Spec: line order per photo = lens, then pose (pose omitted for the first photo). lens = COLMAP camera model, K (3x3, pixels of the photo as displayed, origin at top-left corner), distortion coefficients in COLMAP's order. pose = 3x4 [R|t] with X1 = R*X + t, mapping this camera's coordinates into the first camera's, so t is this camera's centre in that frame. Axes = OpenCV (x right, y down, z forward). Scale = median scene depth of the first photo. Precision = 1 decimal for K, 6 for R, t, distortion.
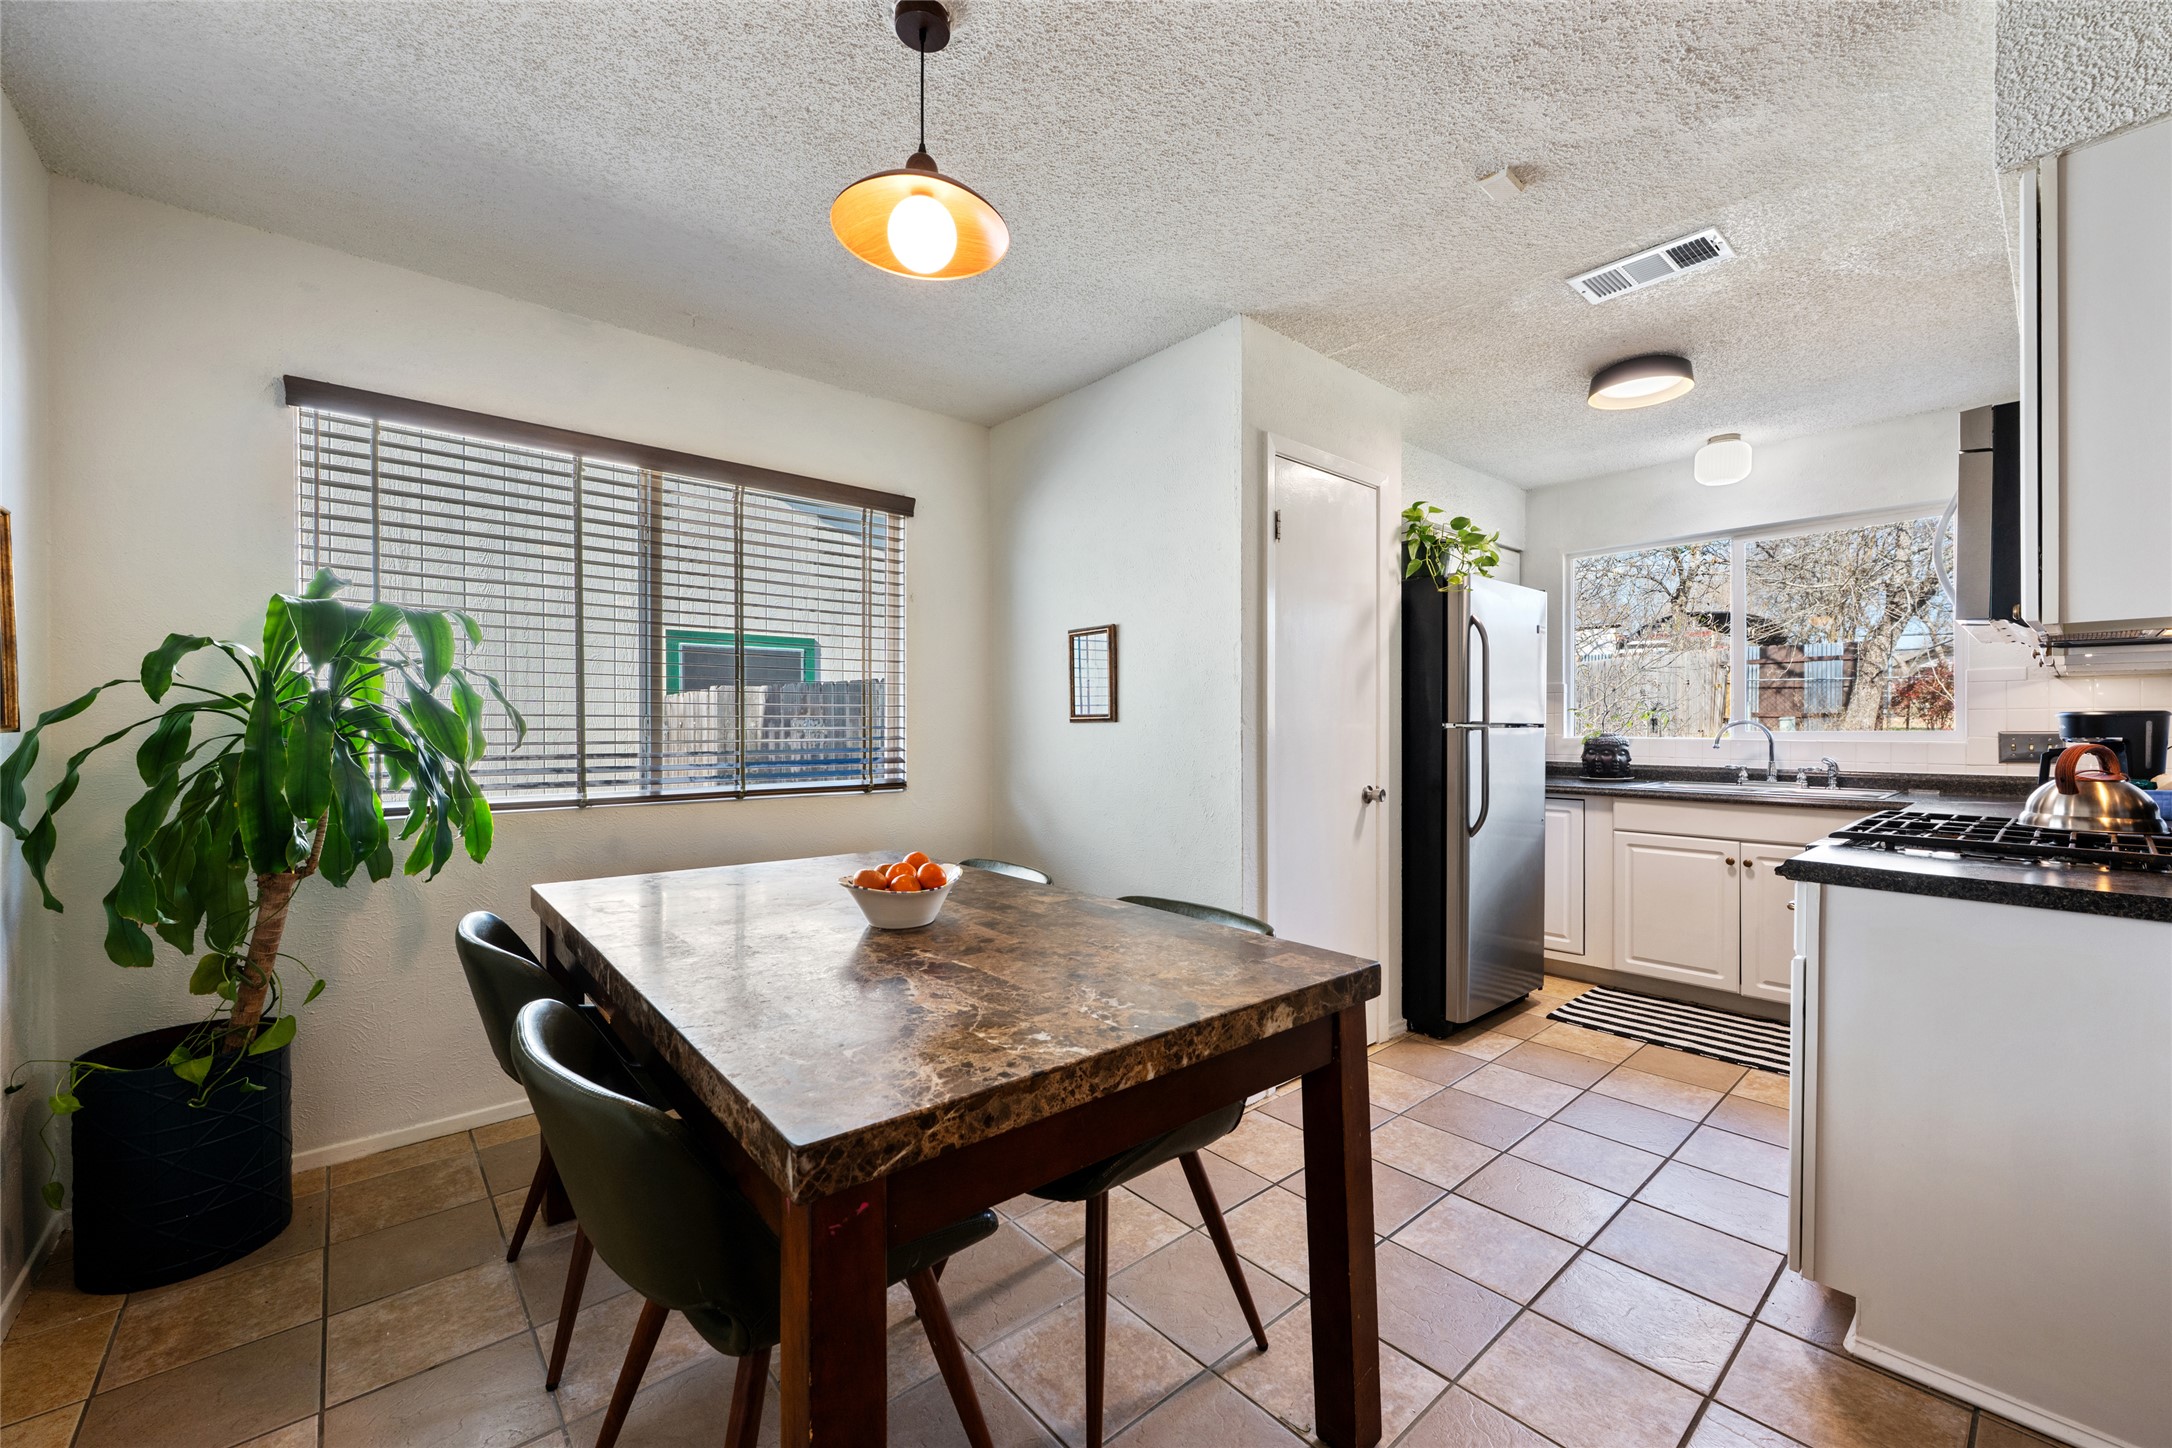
lens RADIAL K [[855.9, 0, 1085.1], [0, 855.9, 728.2], [0, 0, 1]] dist [-0.000486, -0.000358]
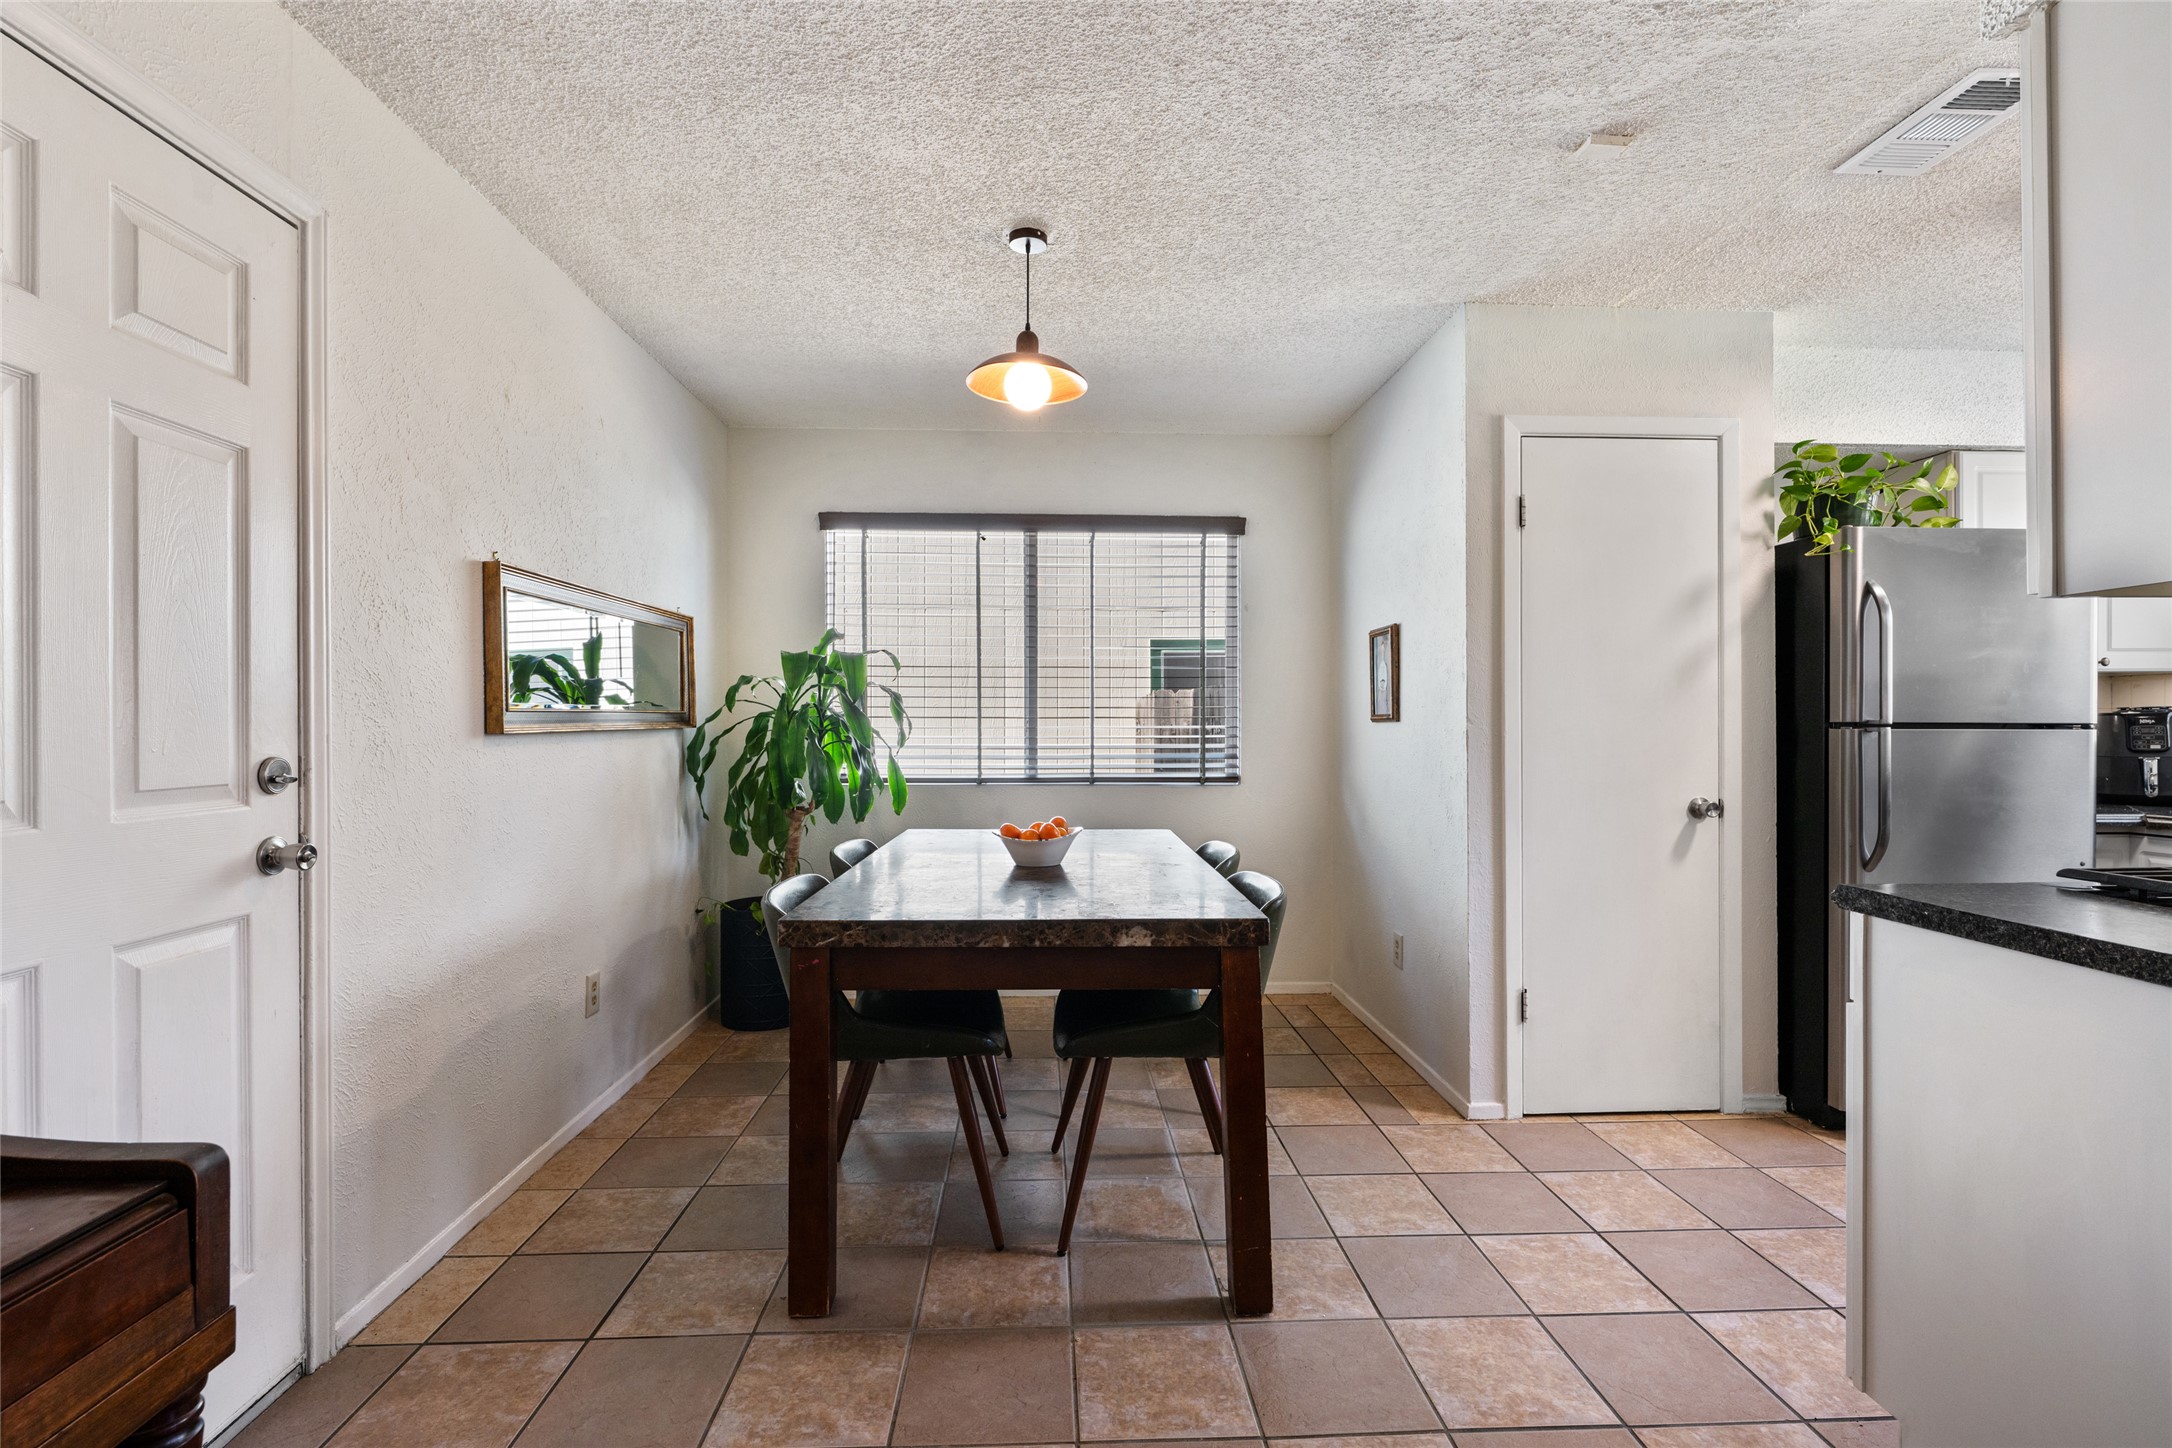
lens RADIAL K [[969.2, 0, 1086.0], [0, 969.2, 724.0], [0, 0, 1]] dist [-0.001250, 0.000426]
pose [[0.788794, 0.000126, -0.614658, 0.443998], [-0.002567, 0.999992, -0.003089, -0.000178], [0.614653, 0.004014, 0.788788, -0.114160]]
